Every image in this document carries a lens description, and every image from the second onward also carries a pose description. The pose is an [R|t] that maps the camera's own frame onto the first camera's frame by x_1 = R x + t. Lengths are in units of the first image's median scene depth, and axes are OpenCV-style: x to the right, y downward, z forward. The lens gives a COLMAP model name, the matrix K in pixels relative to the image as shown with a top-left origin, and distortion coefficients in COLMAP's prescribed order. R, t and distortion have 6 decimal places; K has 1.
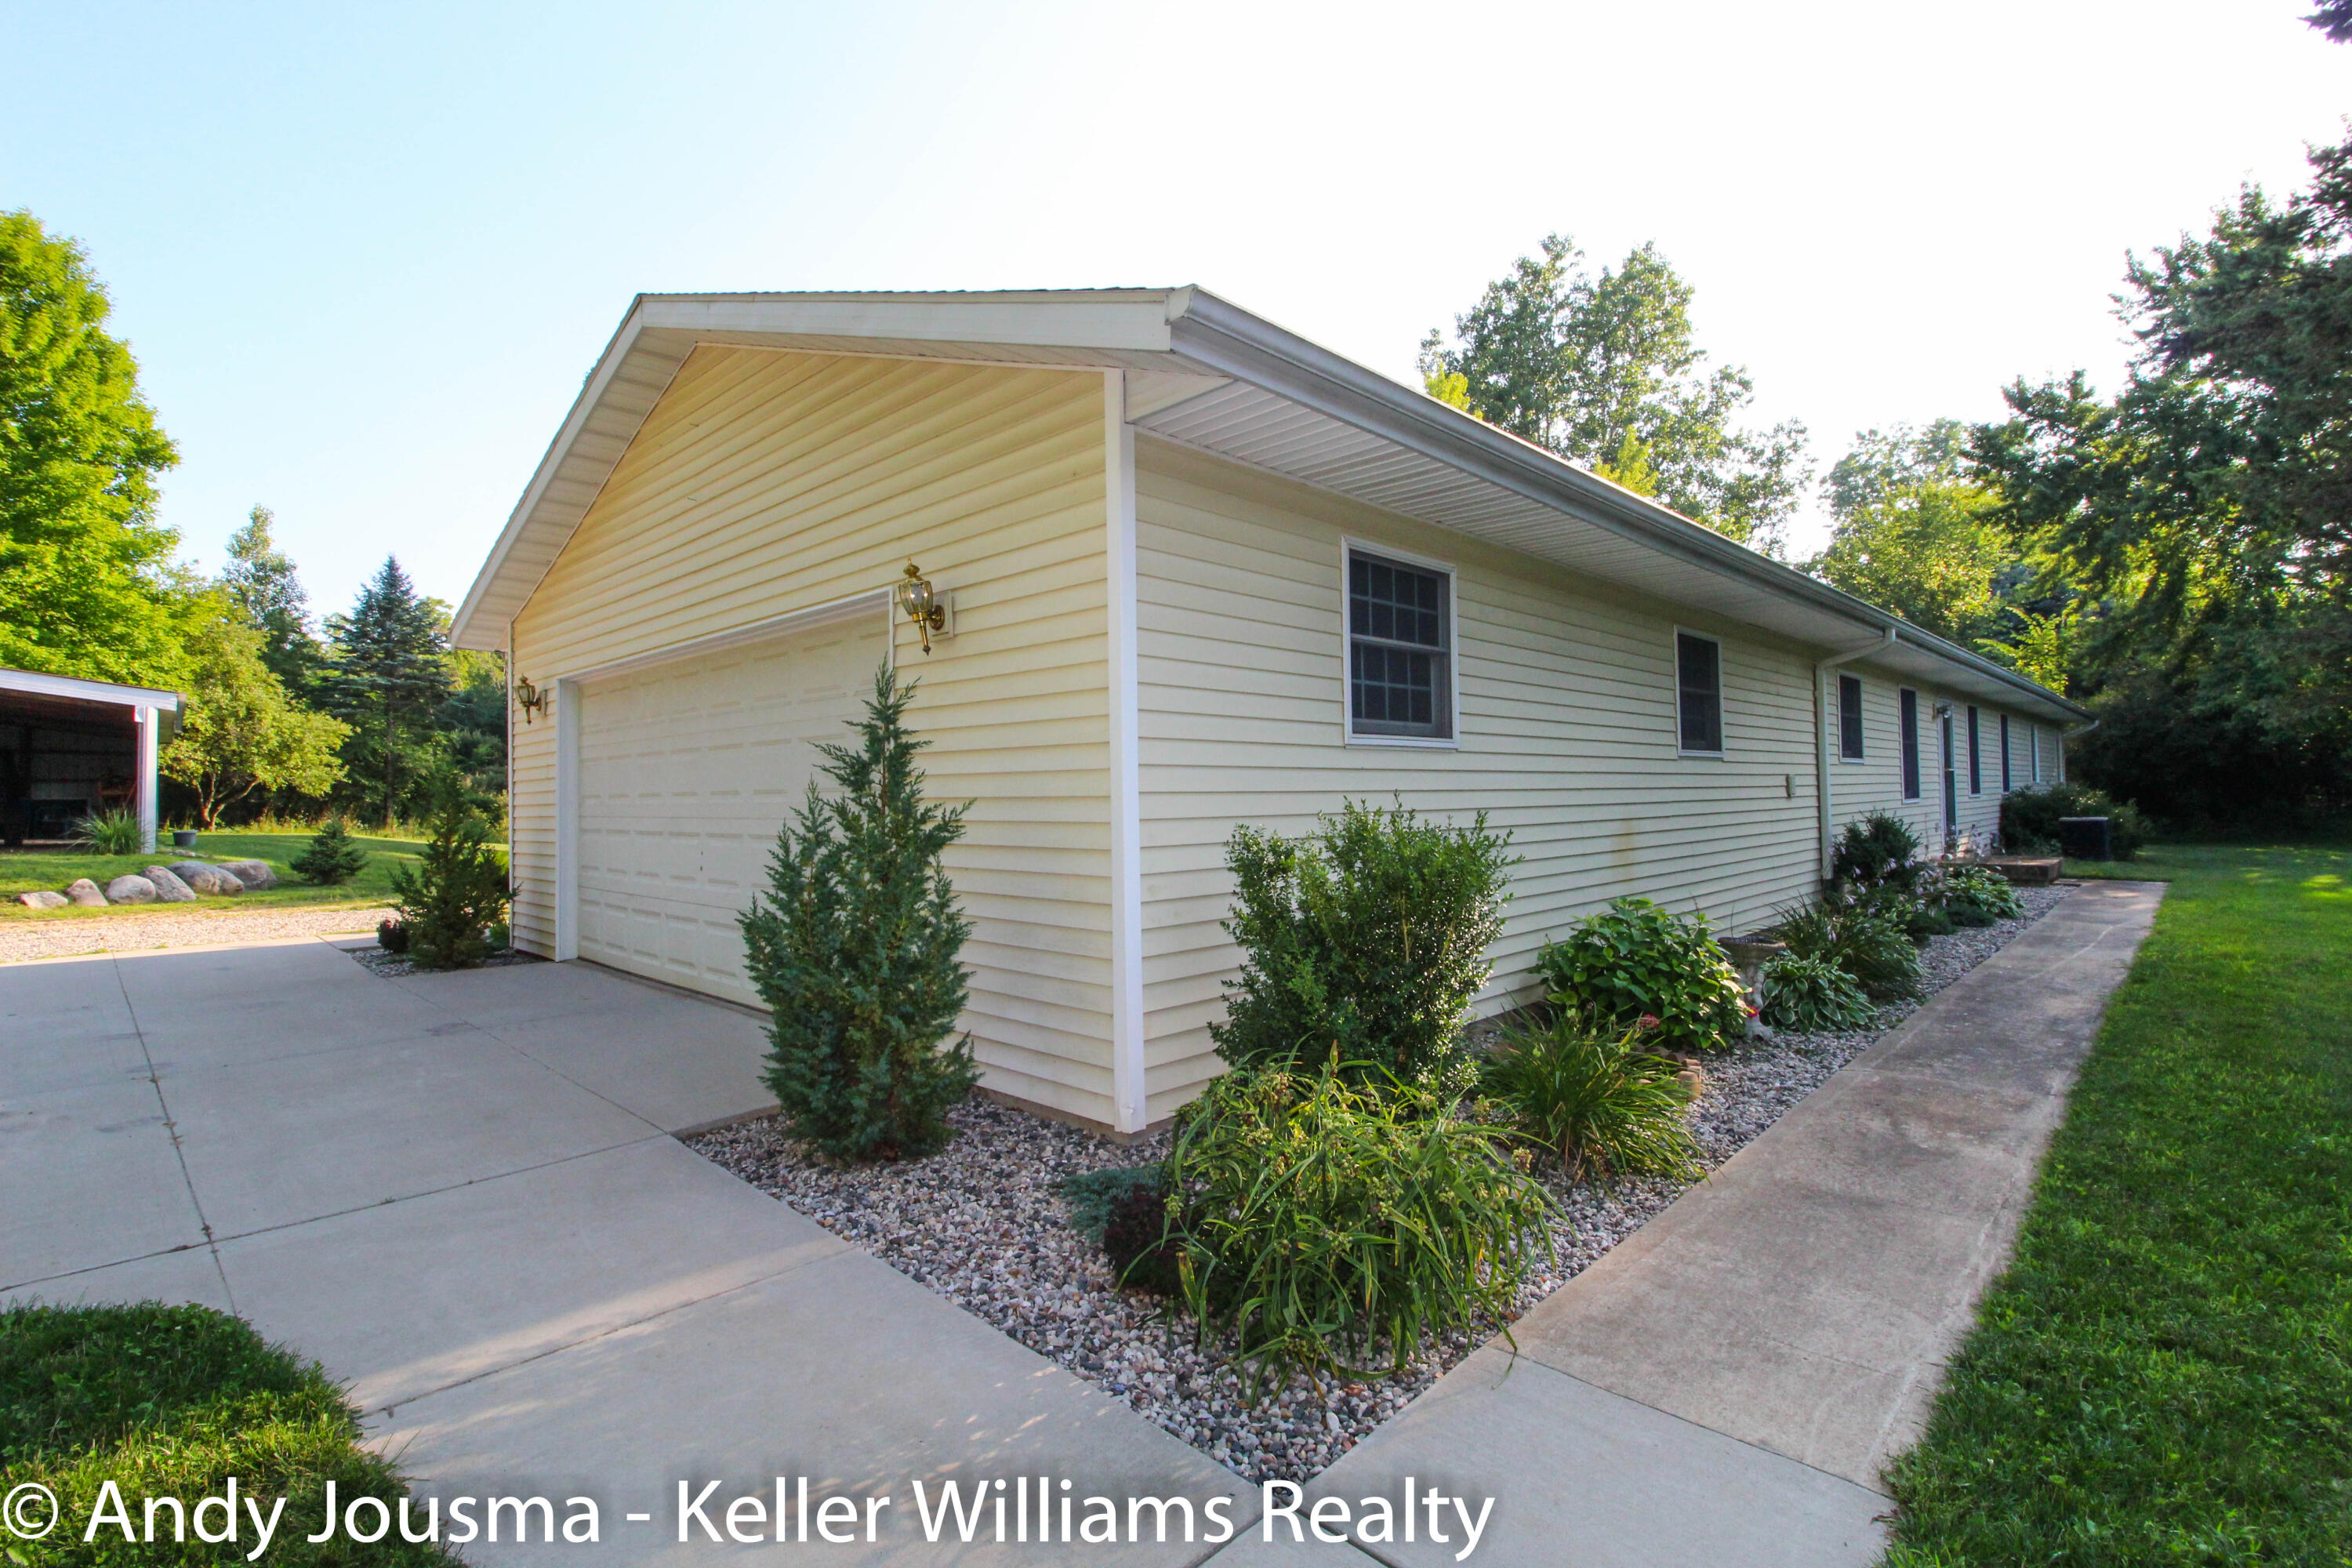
lens RADIAL K [[1103.4, 0, 1176.0], [0, 1103.4, 784.0], [0, 0, 1]] dist [-0.000270, -0.013593]
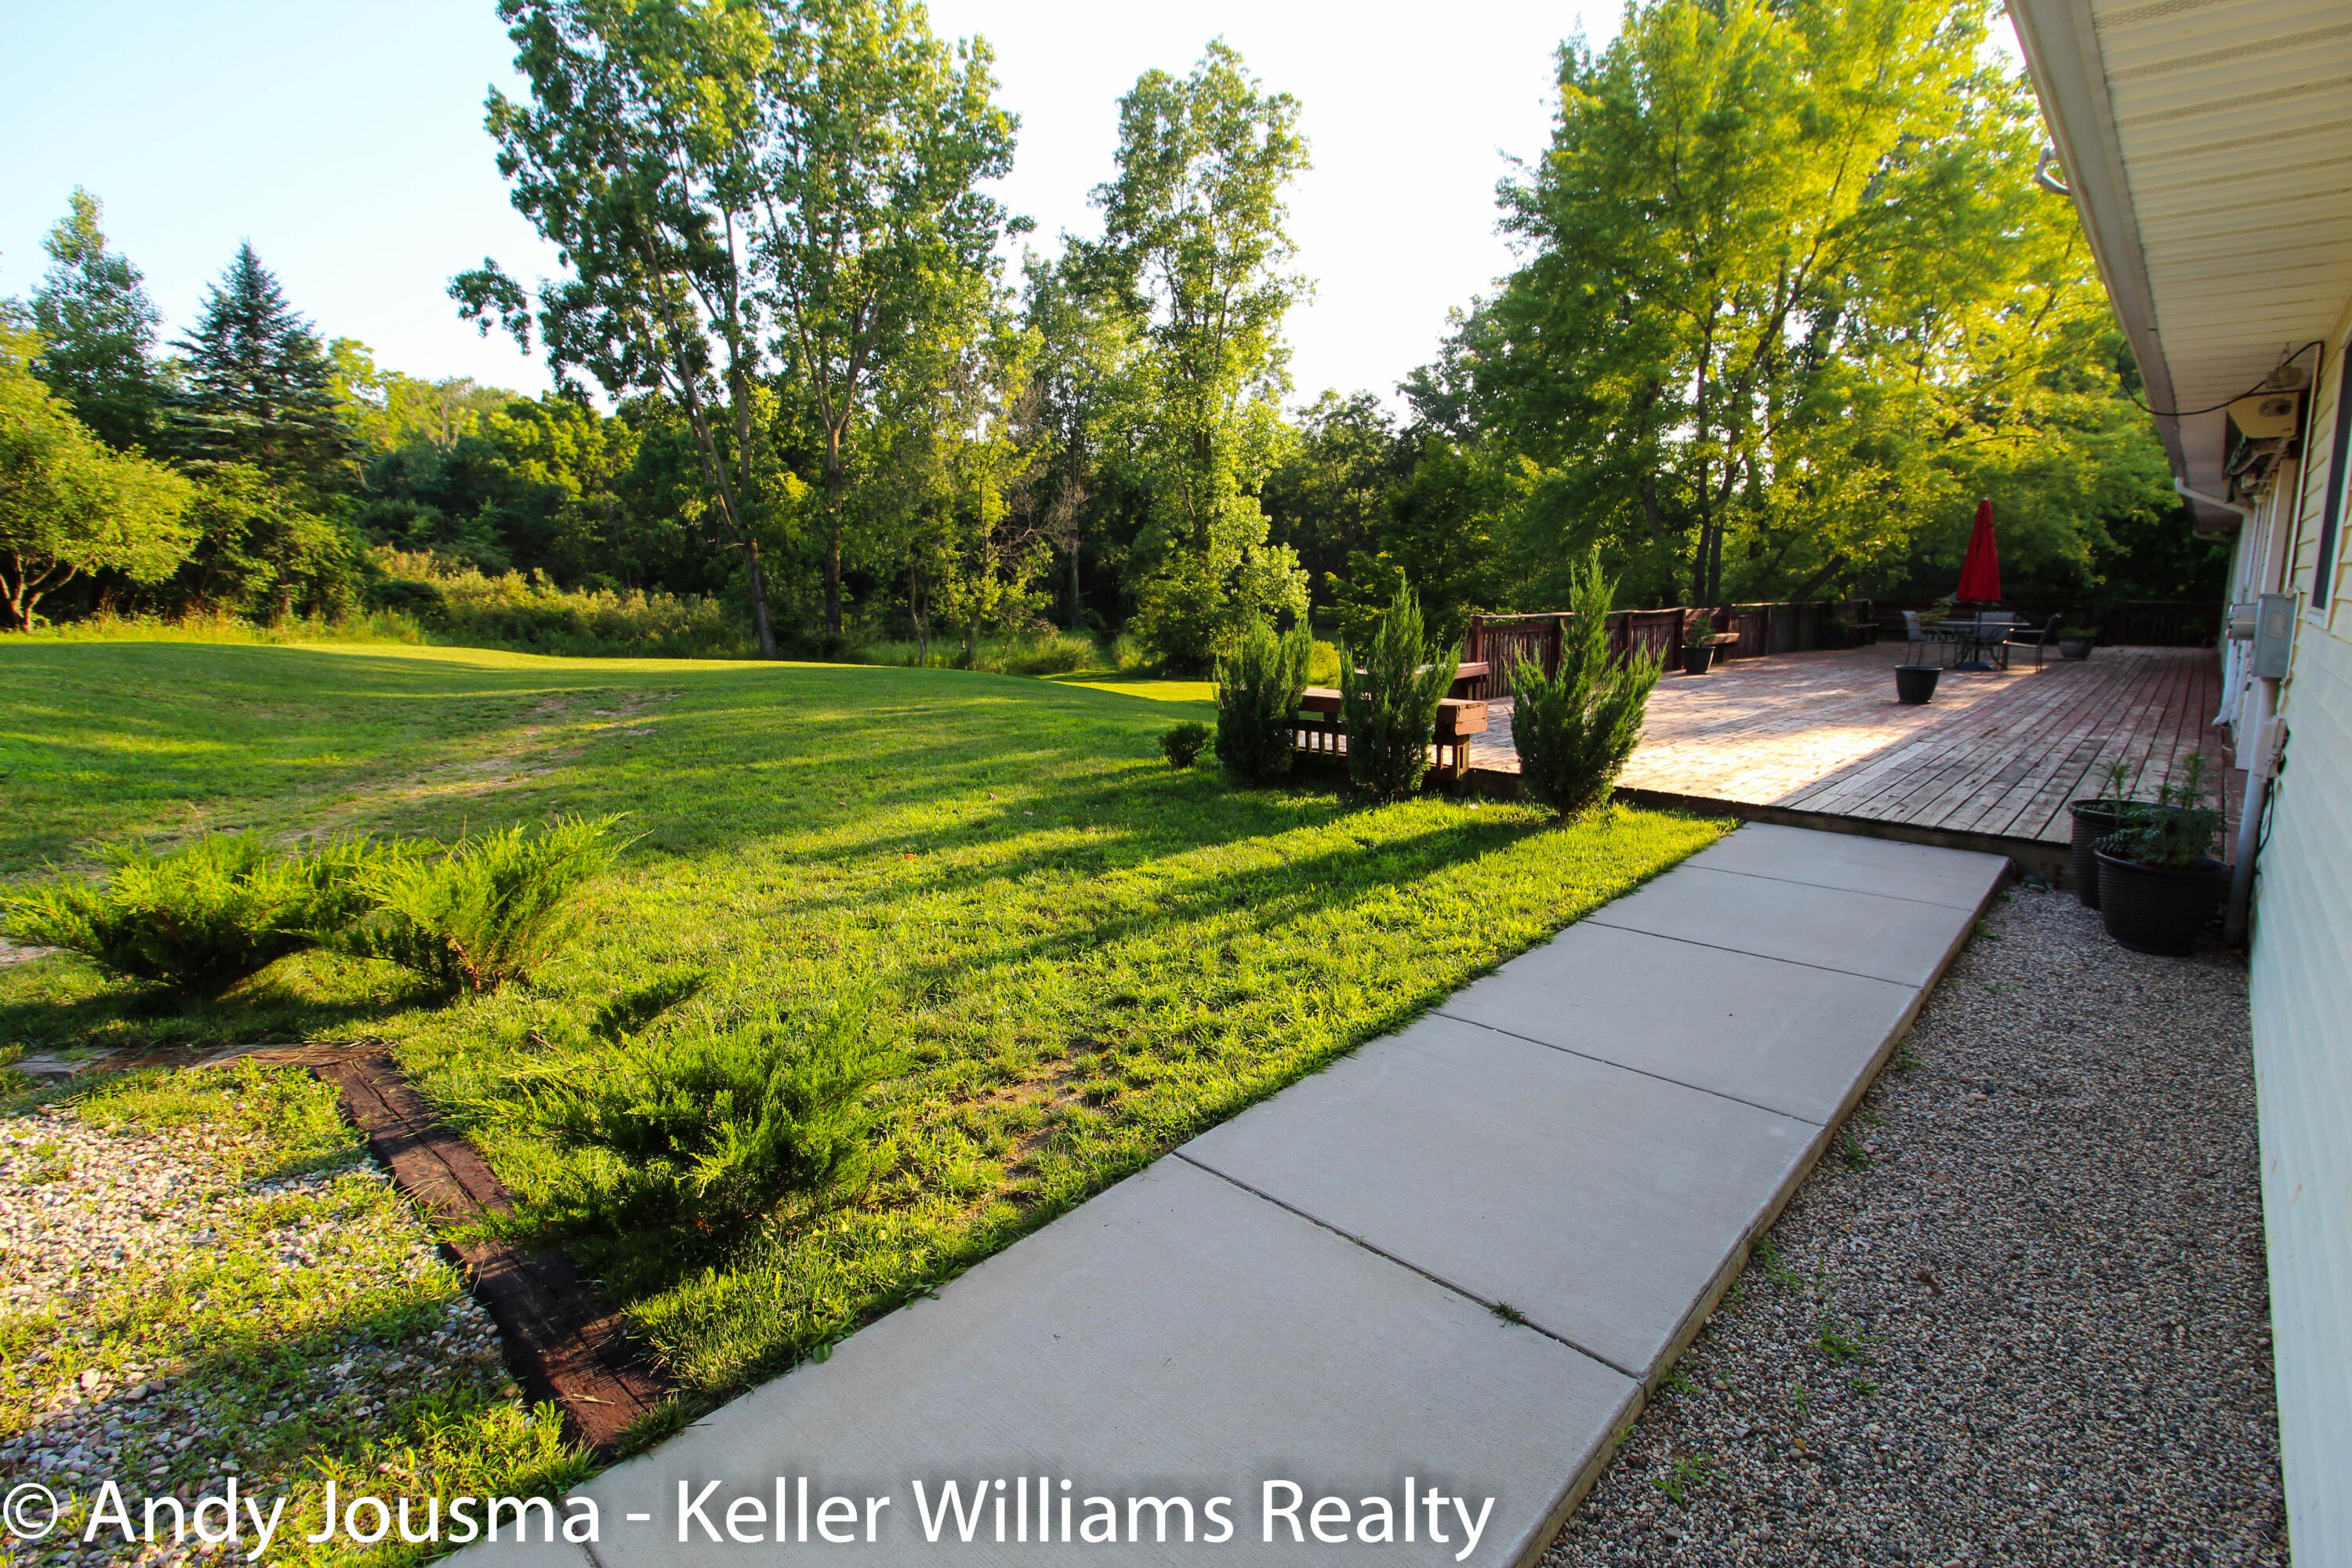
lens RADIAL K [[1103.4, 0, 1176.0], [0, 1103.4, 784.0], [0, 0, 1]] dist [-0.000270, -0.013593]
pose [[0.999805, 0.011354, 0.016151, -0.115034], [-0.014179, 0.982209, 0.187254, -0.002160], [-0.013738, -0.187446, 0.982179, 0.230373]]
